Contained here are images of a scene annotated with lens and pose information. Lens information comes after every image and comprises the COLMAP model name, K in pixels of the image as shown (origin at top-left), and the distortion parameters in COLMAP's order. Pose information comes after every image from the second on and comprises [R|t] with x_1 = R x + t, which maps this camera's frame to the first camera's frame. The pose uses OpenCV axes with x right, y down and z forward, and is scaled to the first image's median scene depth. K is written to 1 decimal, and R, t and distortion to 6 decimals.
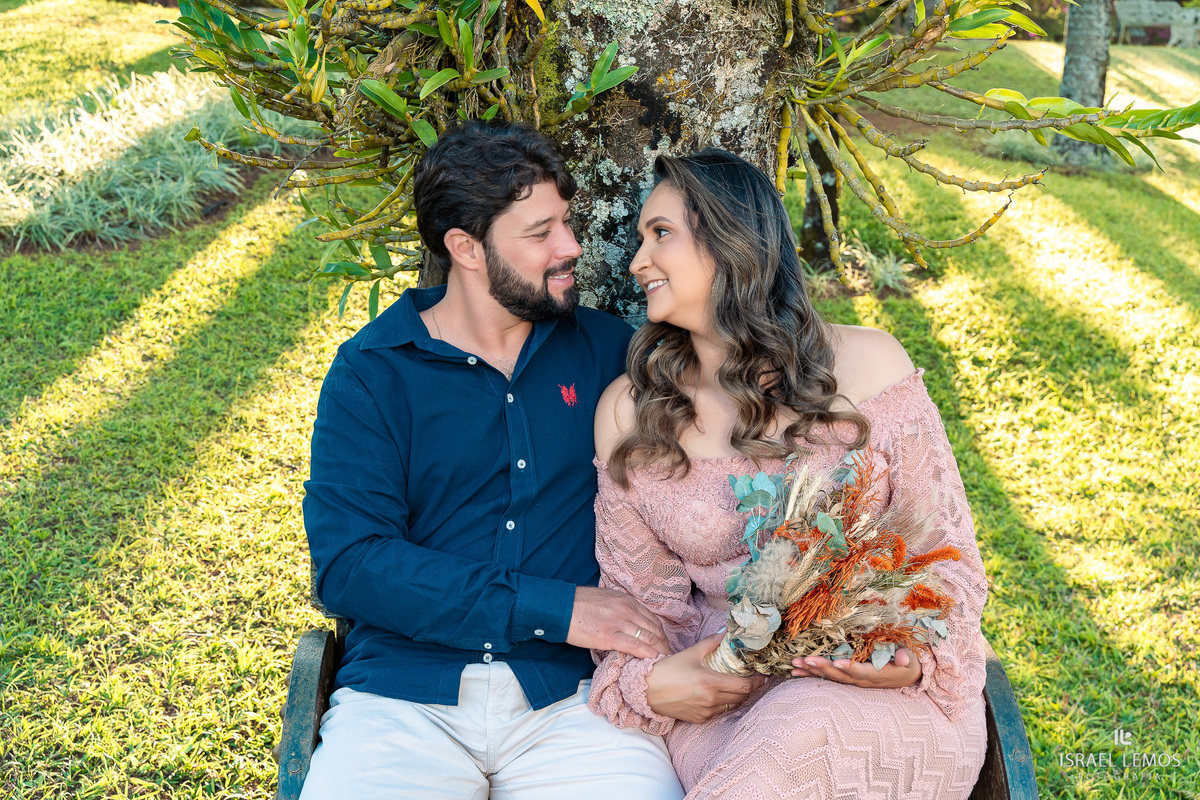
lens RADIAL K [[1582.5, 0, 600.0], [0, 1582.5, 400.0], [0, 0, 1]] dist [-0.030674, -0.005518]
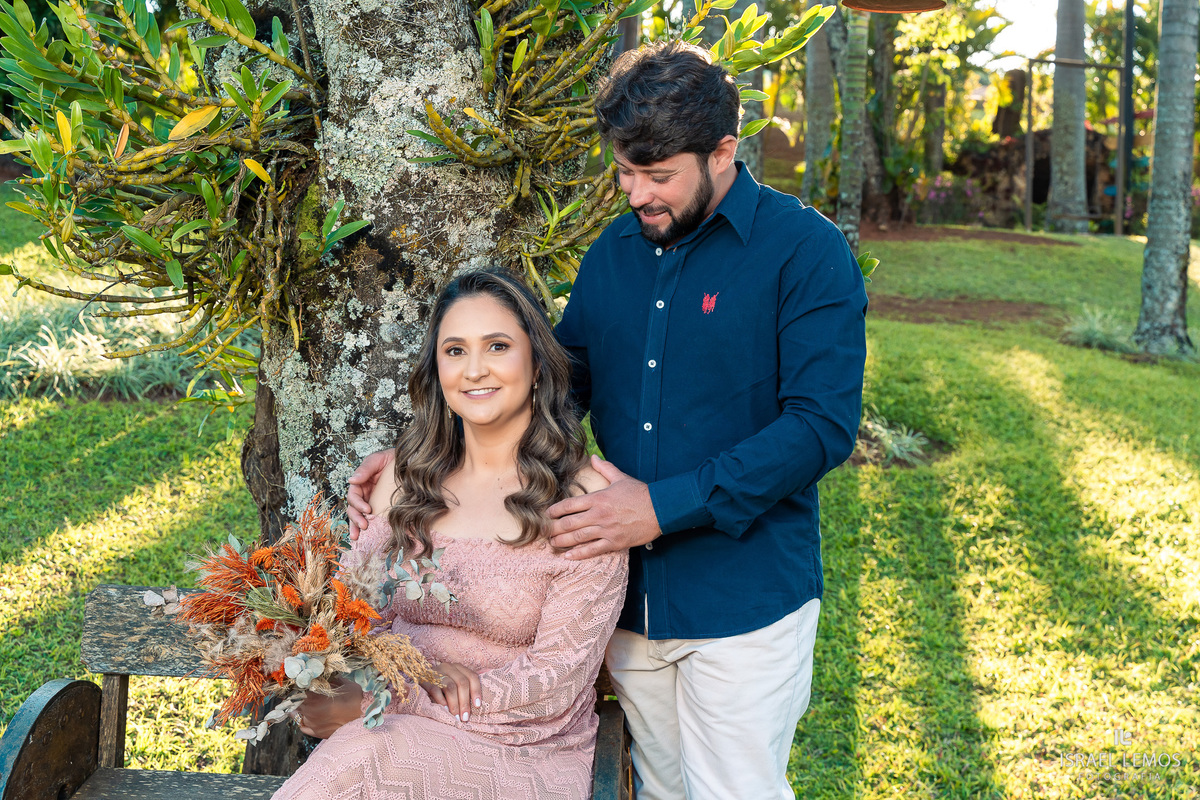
lens RADIAL K [[1547.0, 0, 600.0], [0, 1547.0, 400.0], [0, 0, 1]] dist [-0.014385, -0.020089]
pose [[0.992957, 0.027642, -0.115204, 0.323211], [-0.040864, 0.992635, -0.114042, 0.049412], [0.111203, 0.117946, 0.986774, -0.123499]]
